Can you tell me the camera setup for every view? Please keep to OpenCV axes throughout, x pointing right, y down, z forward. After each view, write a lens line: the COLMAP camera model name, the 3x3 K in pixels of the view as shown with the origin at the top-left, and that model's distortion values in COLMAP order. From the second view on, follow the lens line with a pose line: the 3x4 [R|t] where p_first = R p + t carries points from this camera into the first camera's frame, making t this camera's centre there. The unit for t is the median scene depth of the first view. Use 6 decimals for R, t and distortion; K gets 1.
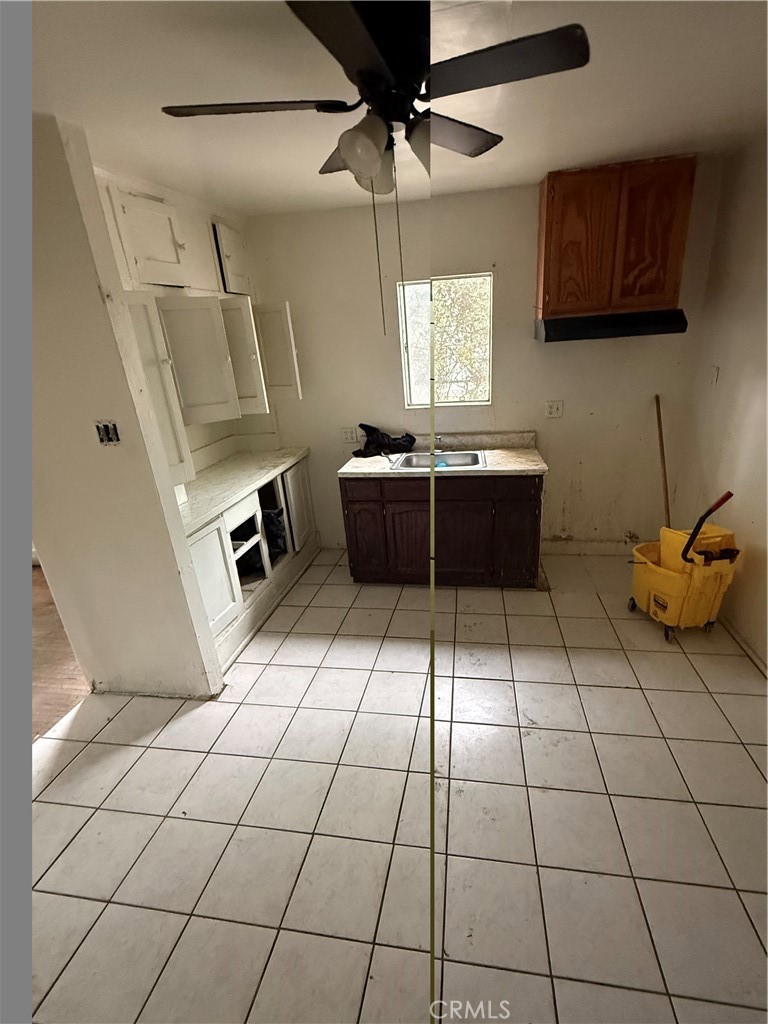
lens RADIAL K [[500.0, 0, 413.8], [0, 500.0, 510.3], [0, 0, 1]] dist [-0.001426, -0.000512]
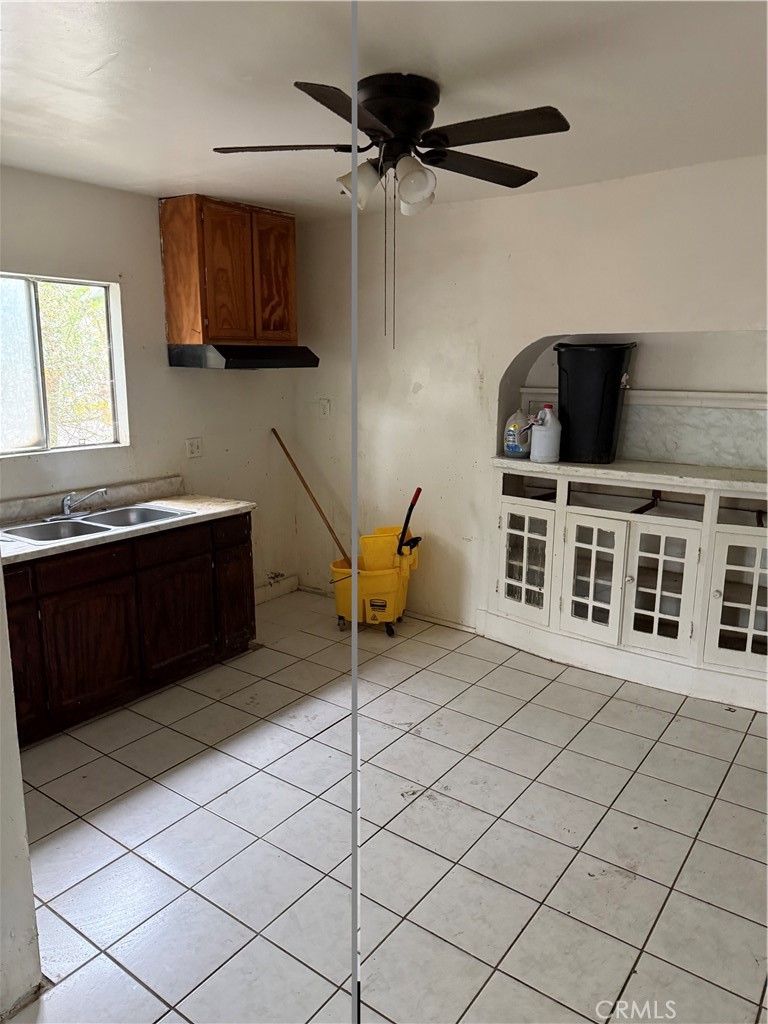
lens RADIAL K [[718.9, 0, 384.0], [0, 718.9, 512.0], [0, 0, 1]] dist [0.063359, -0.000641]
pose [[0.445192, -0.122031, 0.887081, -0.817303], [0.287641, 0.957655, -0.012617, 0.016194], [-0.847978, 0.260778, 0.461442, 0.209887]]
